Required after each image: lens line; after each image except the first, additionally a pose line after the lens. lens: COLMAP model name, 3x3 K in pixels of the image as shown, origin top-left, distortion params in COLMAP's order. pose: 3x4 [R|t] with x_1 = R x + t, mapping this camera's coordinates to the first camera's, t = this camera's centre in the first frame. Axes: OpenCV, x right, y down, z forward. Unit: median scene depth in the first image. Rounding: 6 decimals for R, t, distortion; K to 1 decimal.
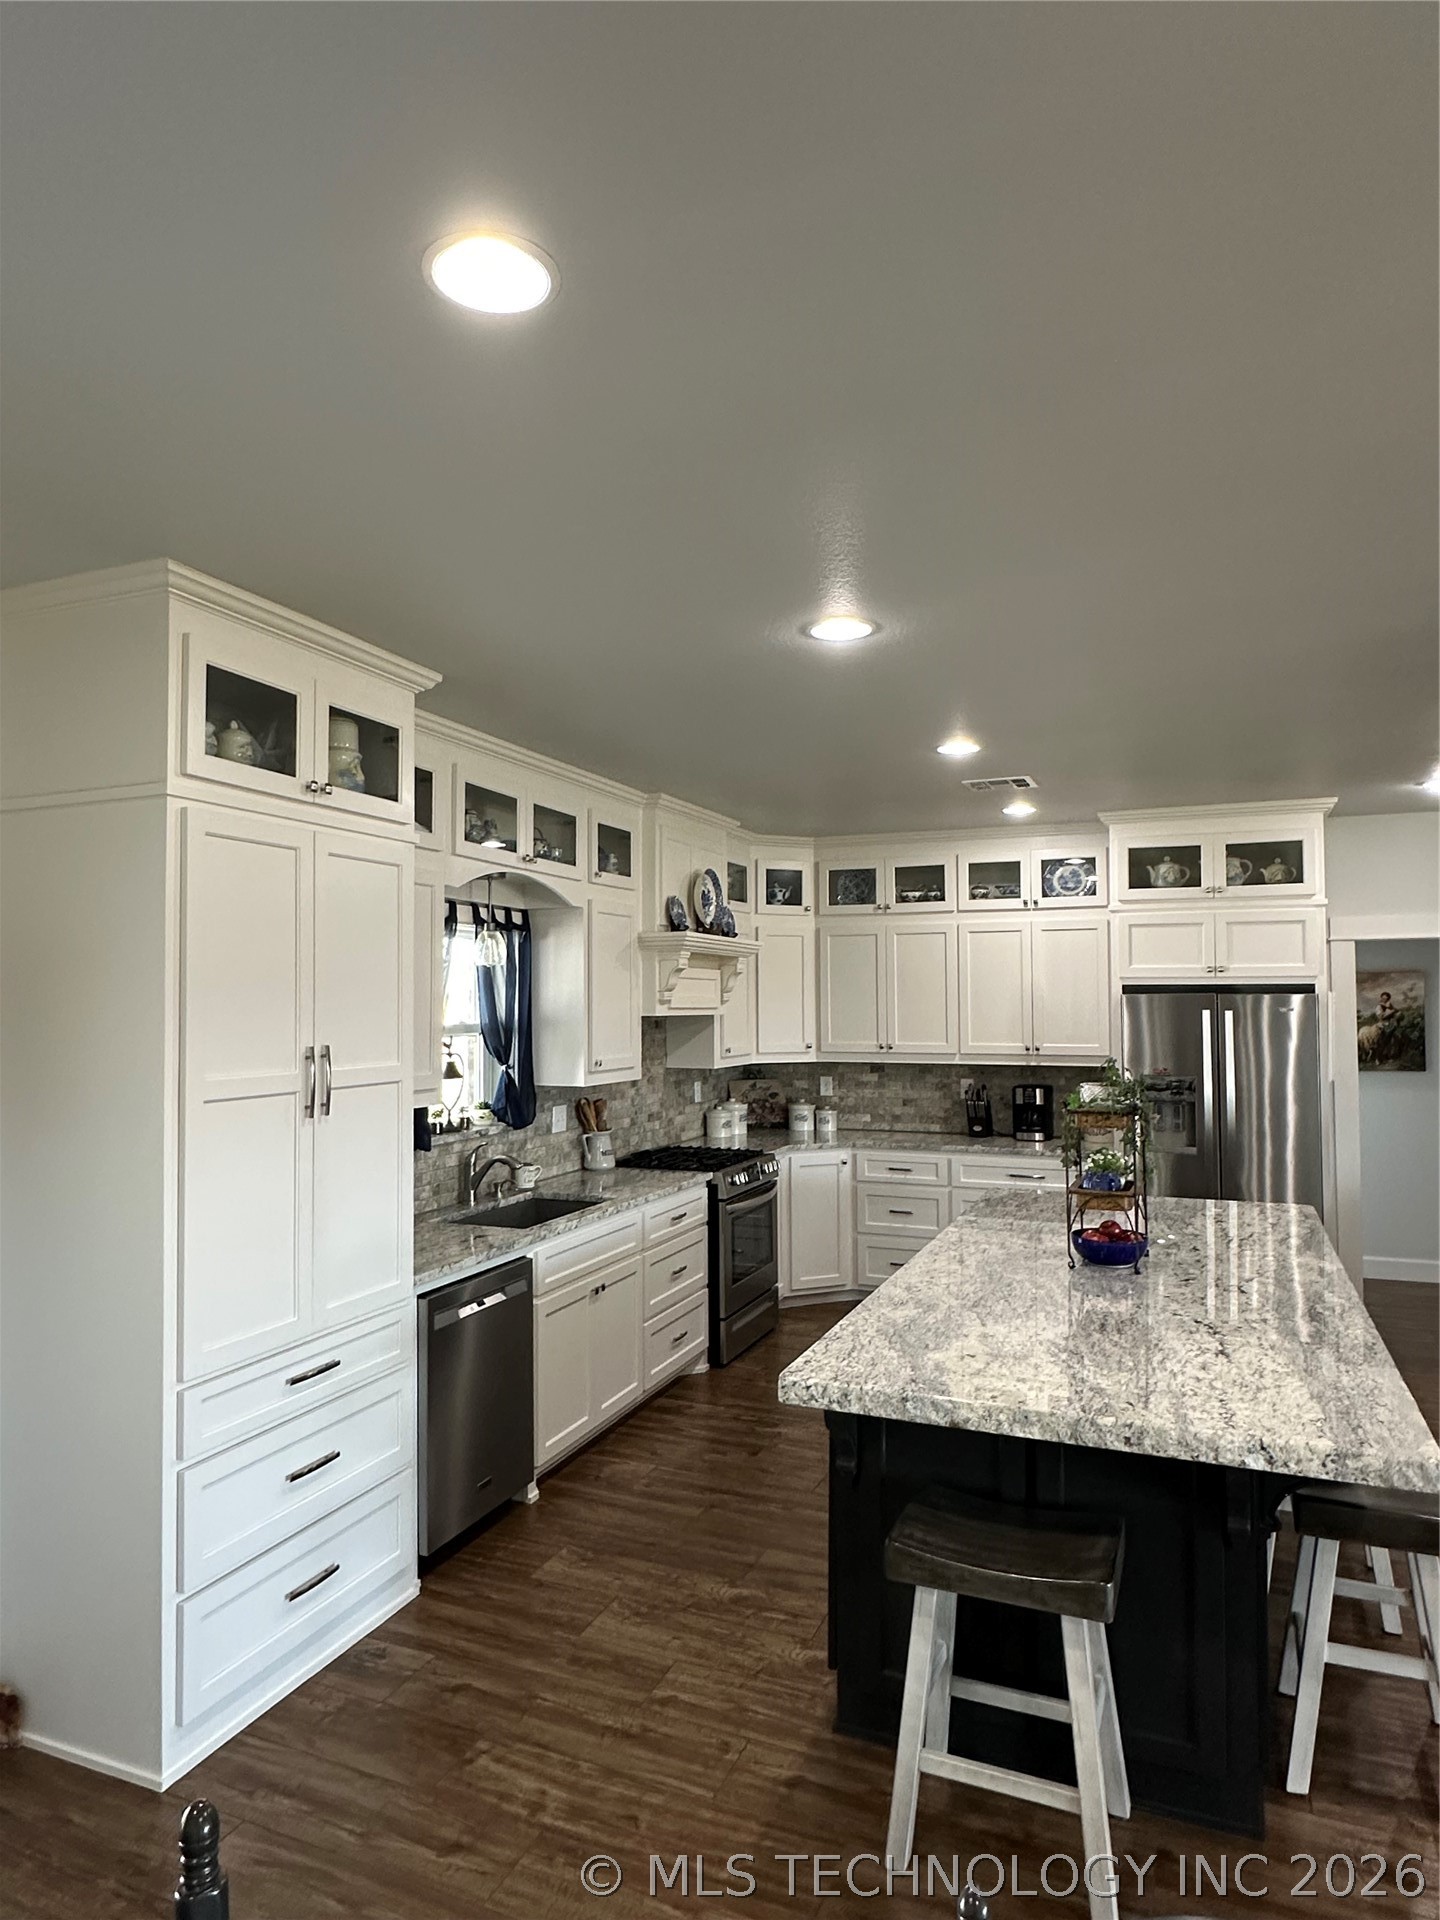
lens RADIAL K [[1171.2, 0, 718.6], [0, 1171.2, 952.7], [0, 0, 1]] dist [0.000723, -0.001395]
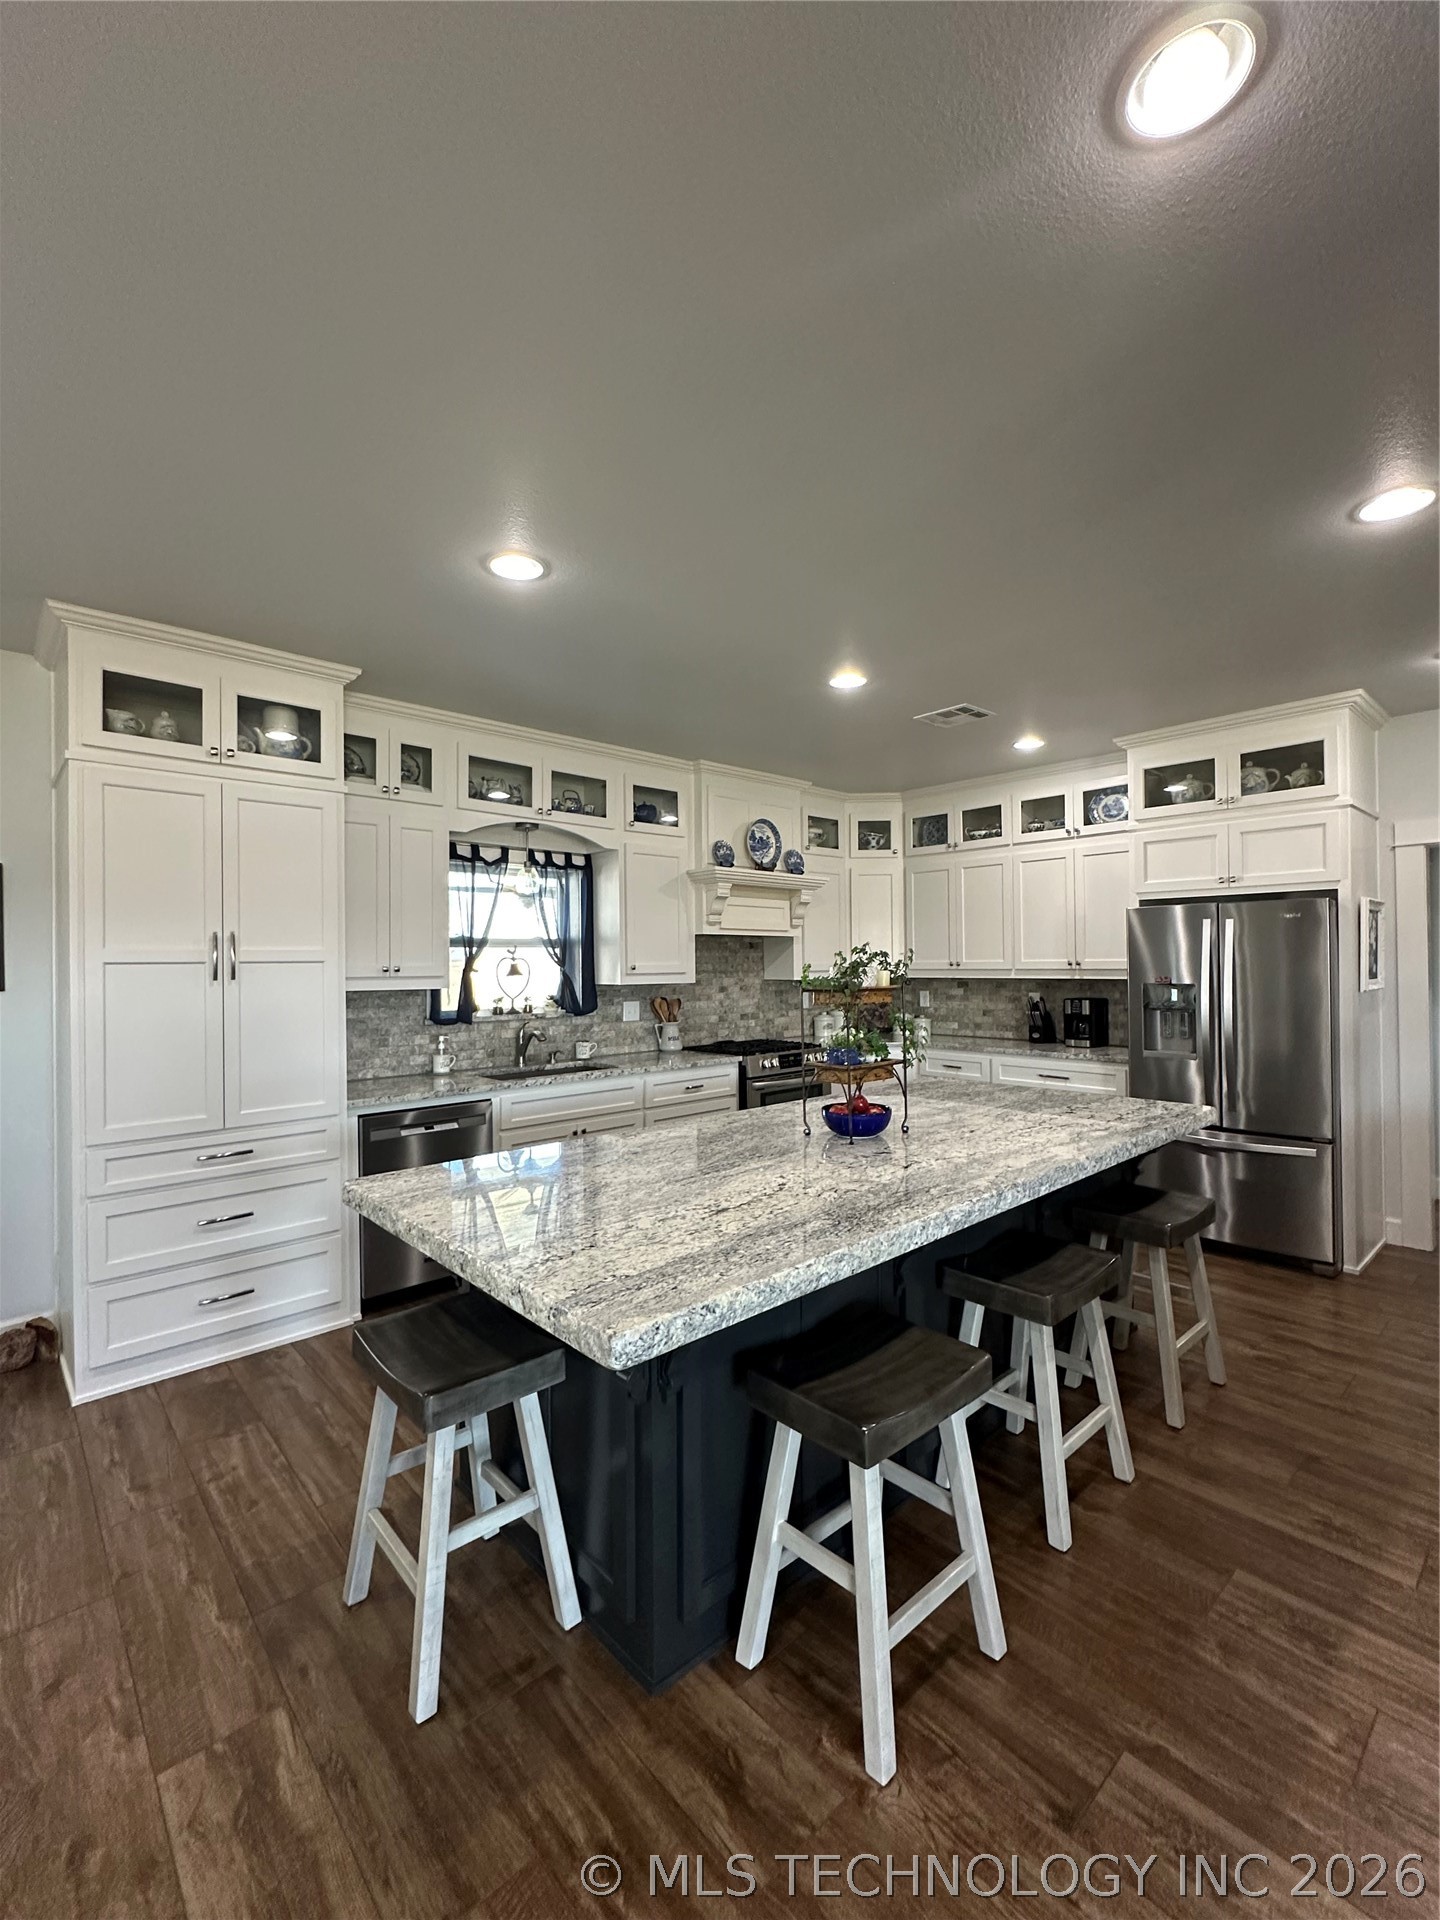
lens RADIAL K [[832.5, 0, 728.3], [0, 832.5, 958.4], [0, 0, 1]] dist [0.000010, 0.000210]
pose [[0.908058, -0.007039, -0.418785, 0.348847], [0.023528, 0.999137, 0.034222, 0.049296], [0.418183, -0.040929, 0.907440, 0.175974]]
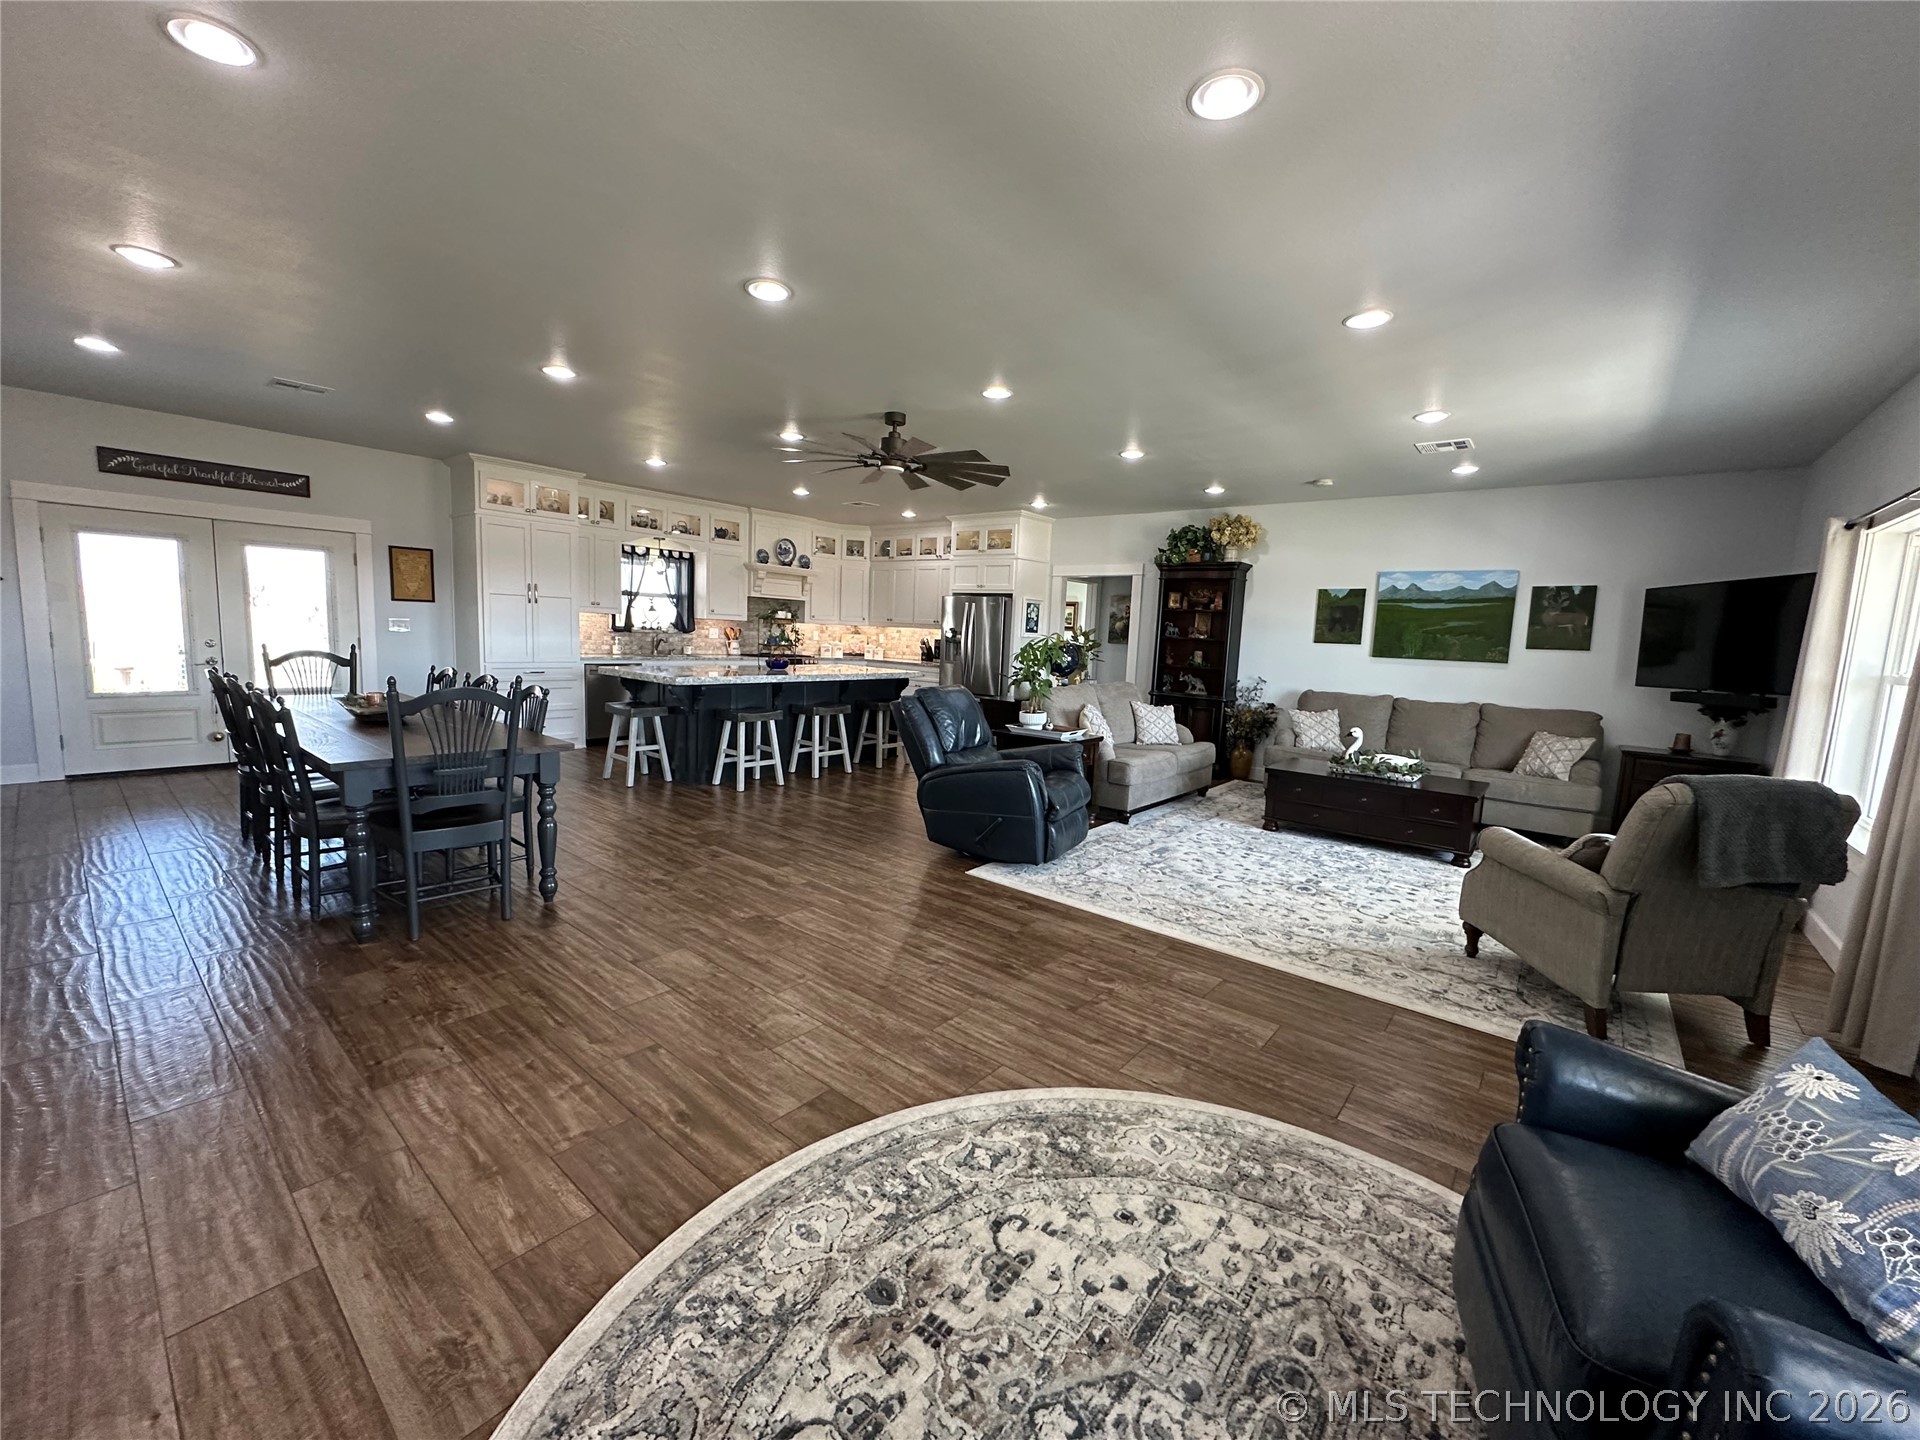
lens RADIAL K [[758.7, 0, 966.5], [0, 758.7, 719.0], [0, 0, 1]] dist [-0.003709, 0.000343]
pose [[0.957493, 0.082794, -0.276320, 0.870051], [-0.039346, 0.986457, 0.159233, 0.035215], [0.285762, -0.141592, 0.947783, -0.479325]]
